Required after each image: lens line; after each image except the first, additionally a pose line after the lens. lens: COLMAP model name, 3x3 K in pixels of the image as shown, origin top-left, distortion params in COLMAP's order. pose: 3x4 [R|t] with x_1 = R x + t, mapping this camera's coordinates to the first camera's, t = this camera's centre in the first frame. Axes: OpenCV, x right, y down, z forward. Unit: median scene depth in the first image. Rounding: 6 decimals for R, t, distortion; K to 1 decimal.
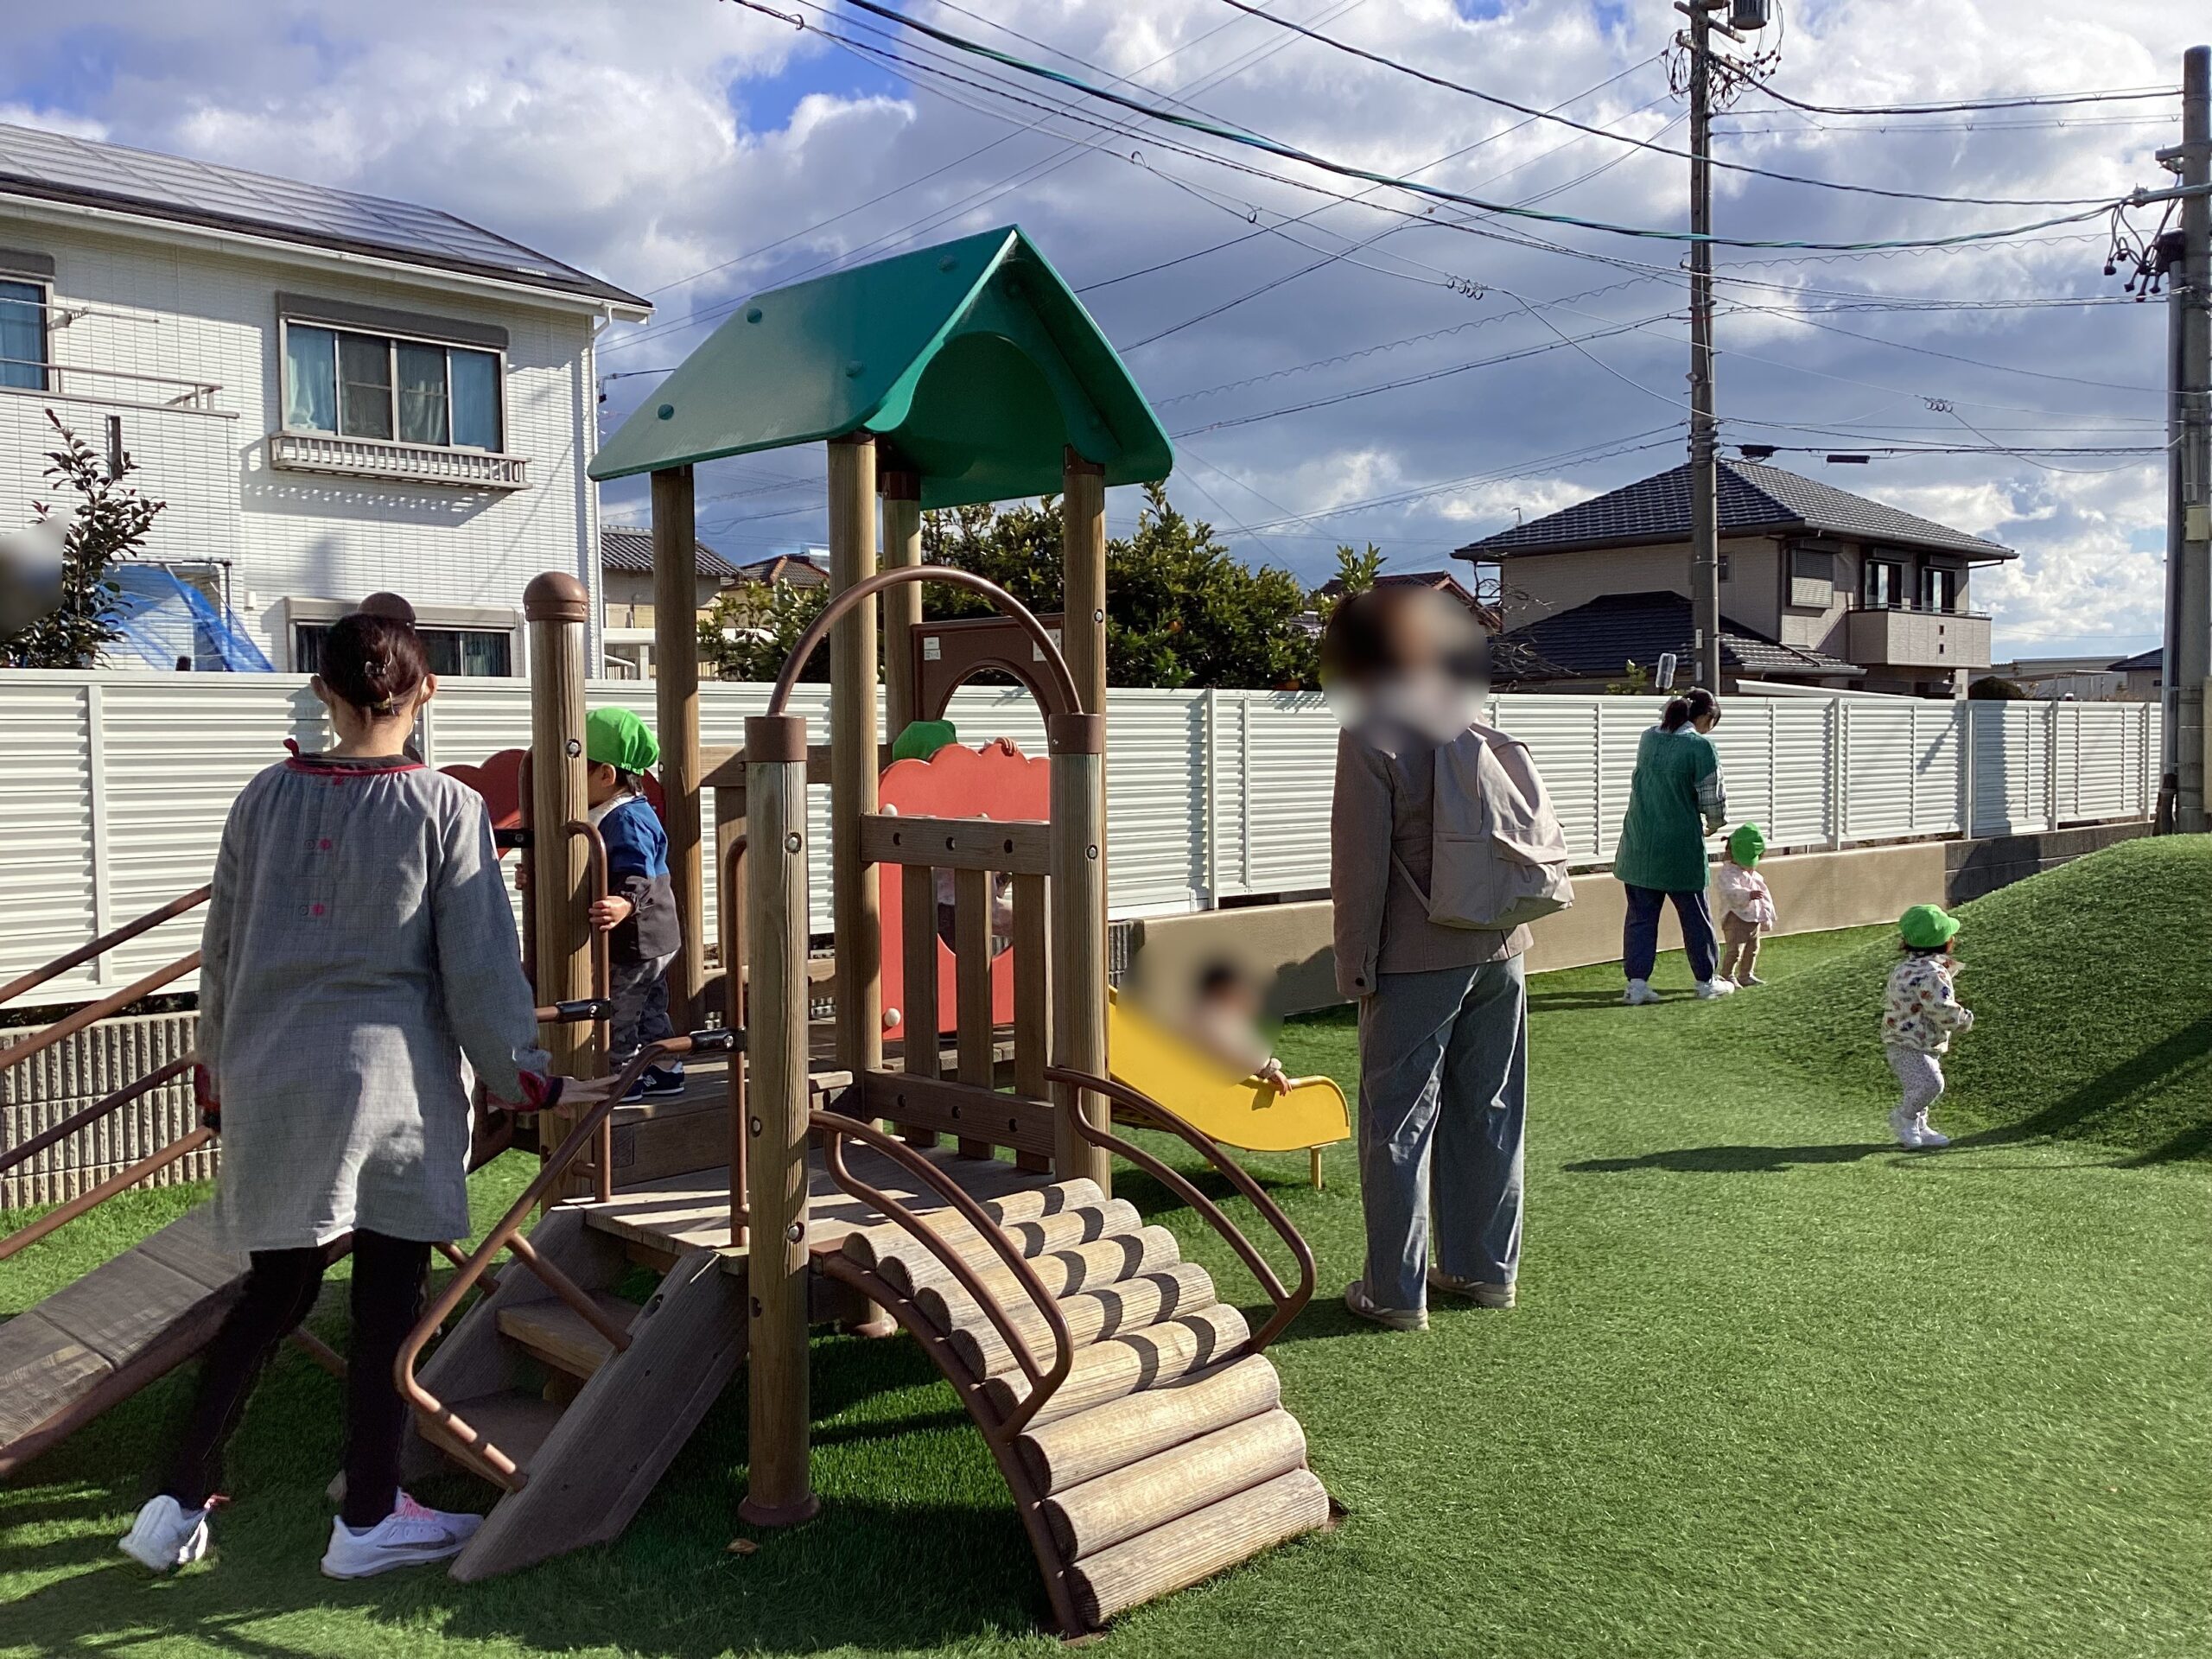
lens RADIAL K [[2015.0, 0, 1116.2], [0, 2015.0, 832.0], [0, 0, 1]] dist [0.070443, -0.124858]
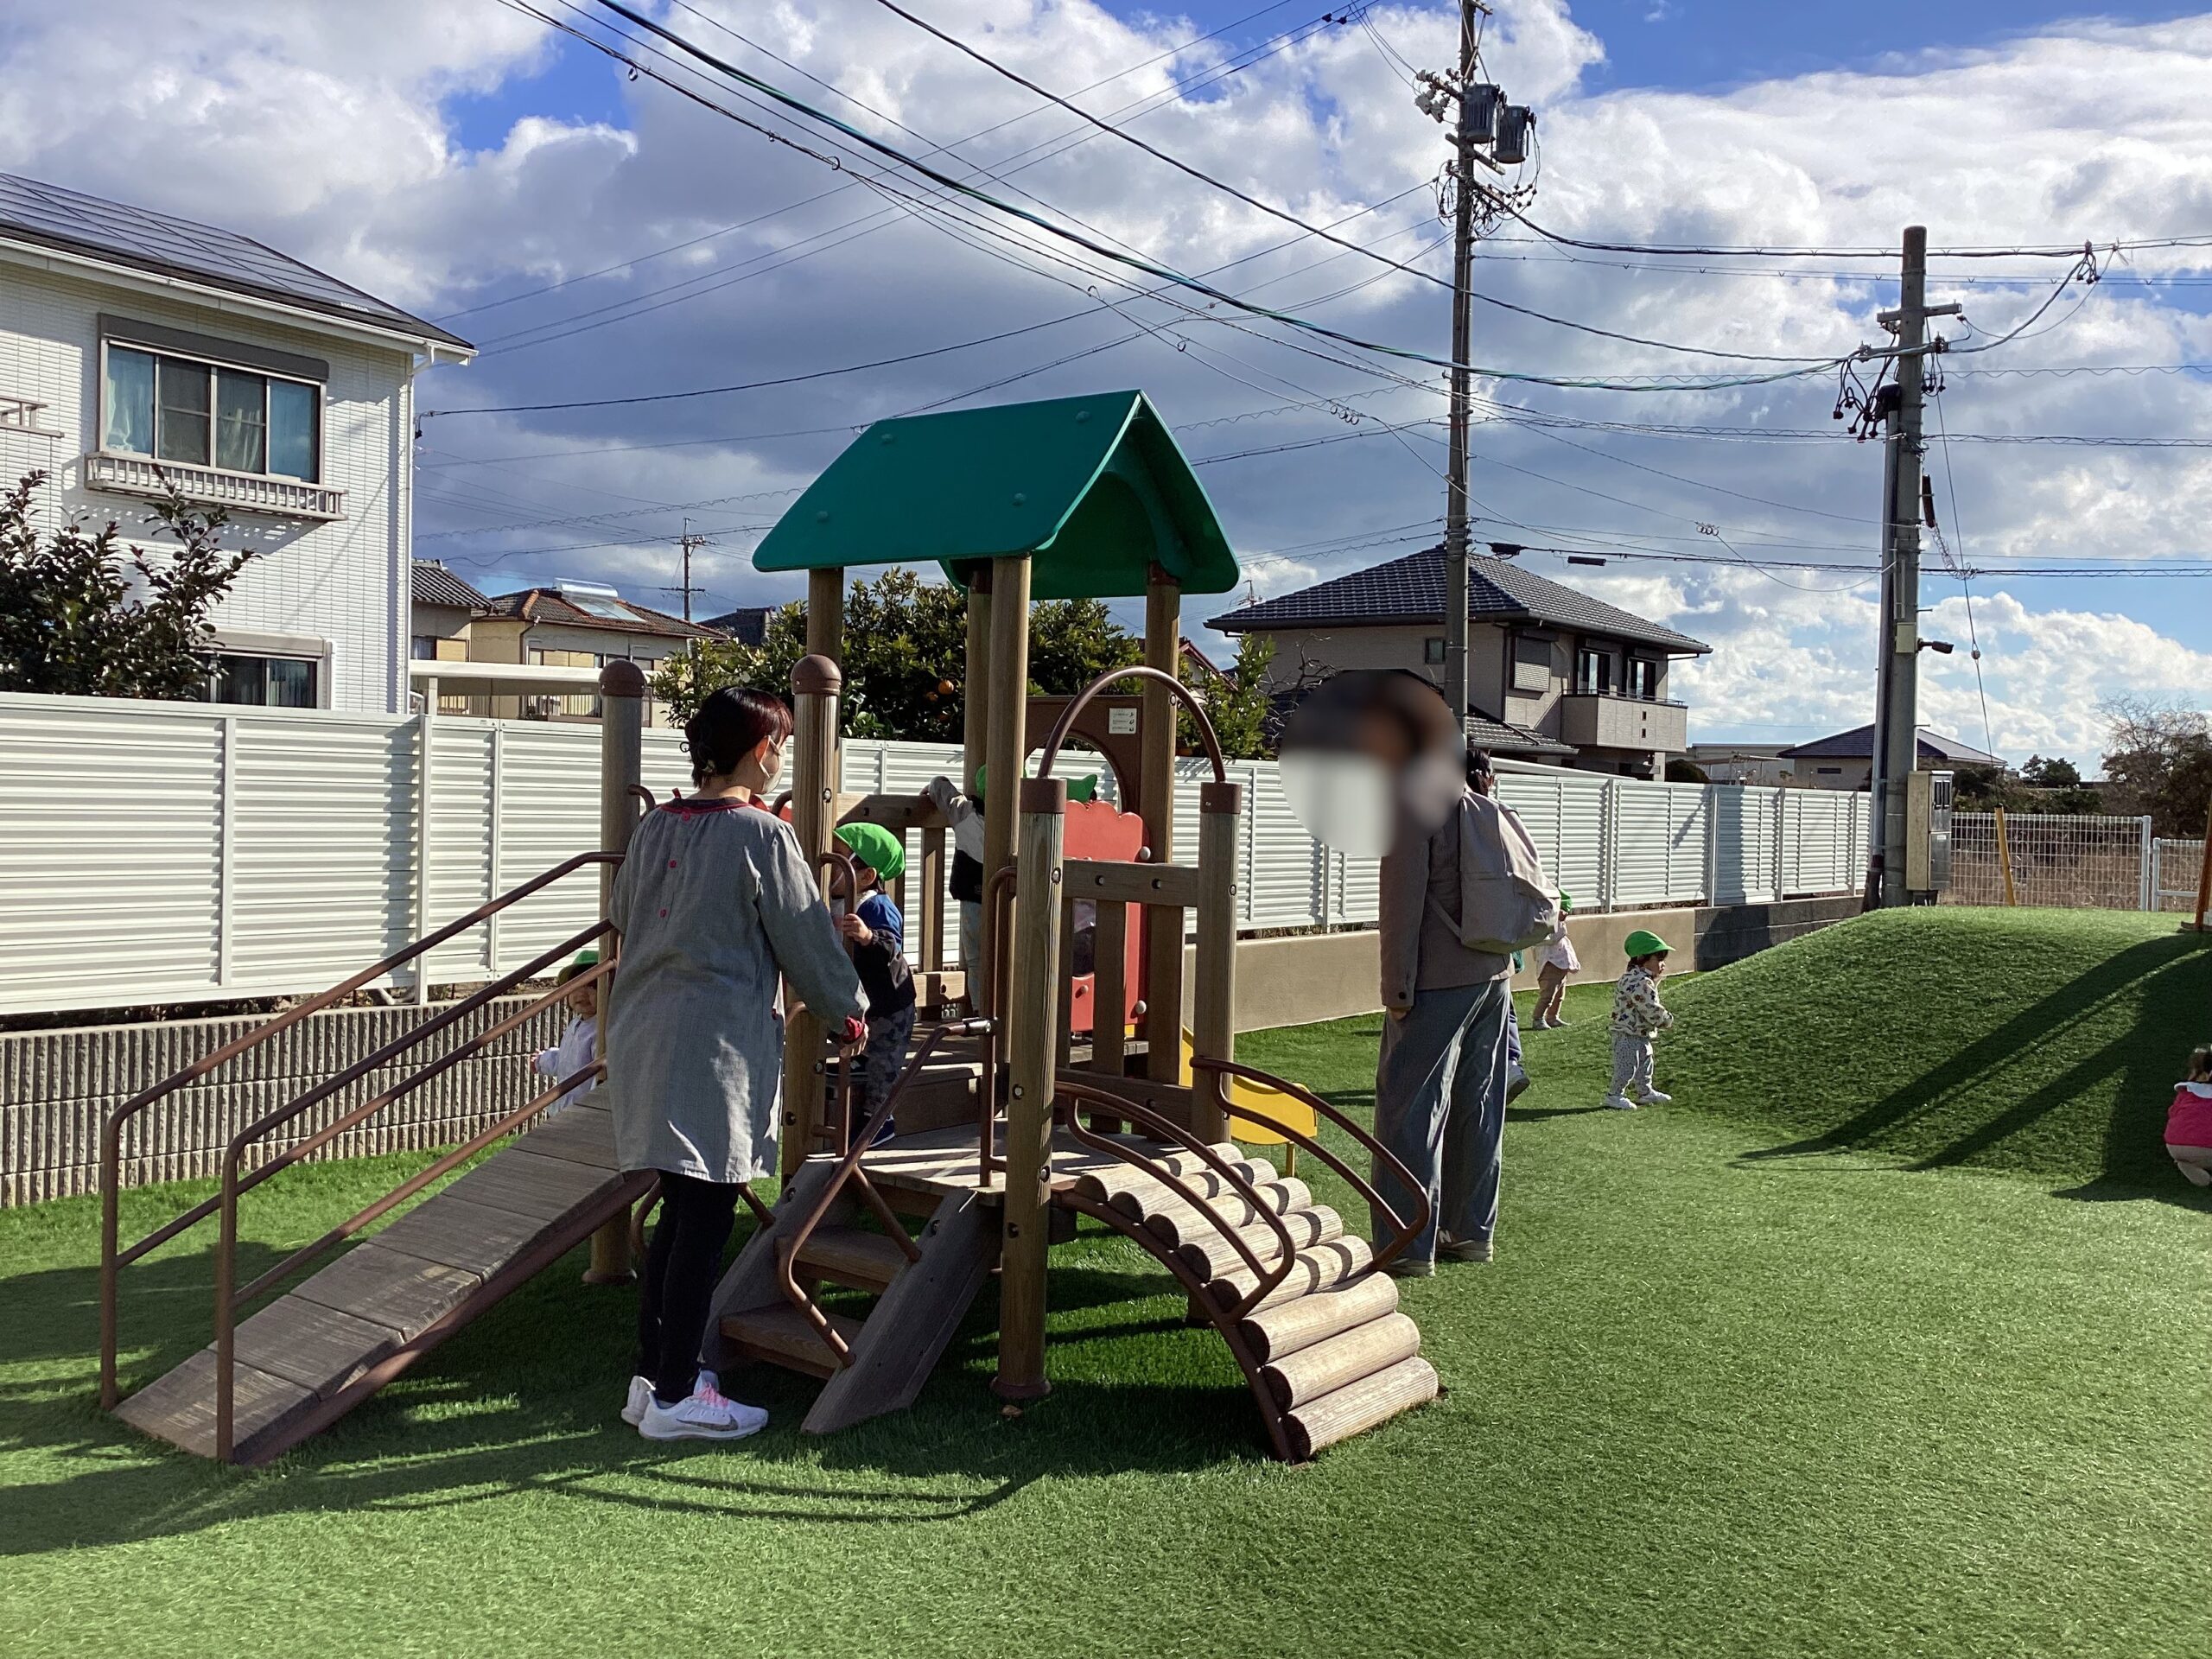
lens RADIAL K [[2015.0, 0, 1106.9], [0, 2015.0, 830.3], [0, 0, 1]] dist [0.070443, -0.124858]
pose [[0.989420, 0.033607, 0.141136, -0.146572], [-0.029854, 0.999144, -0.028628, 0.006239], [-0.141978, 0.024112, 0.989576, -0.140082]]
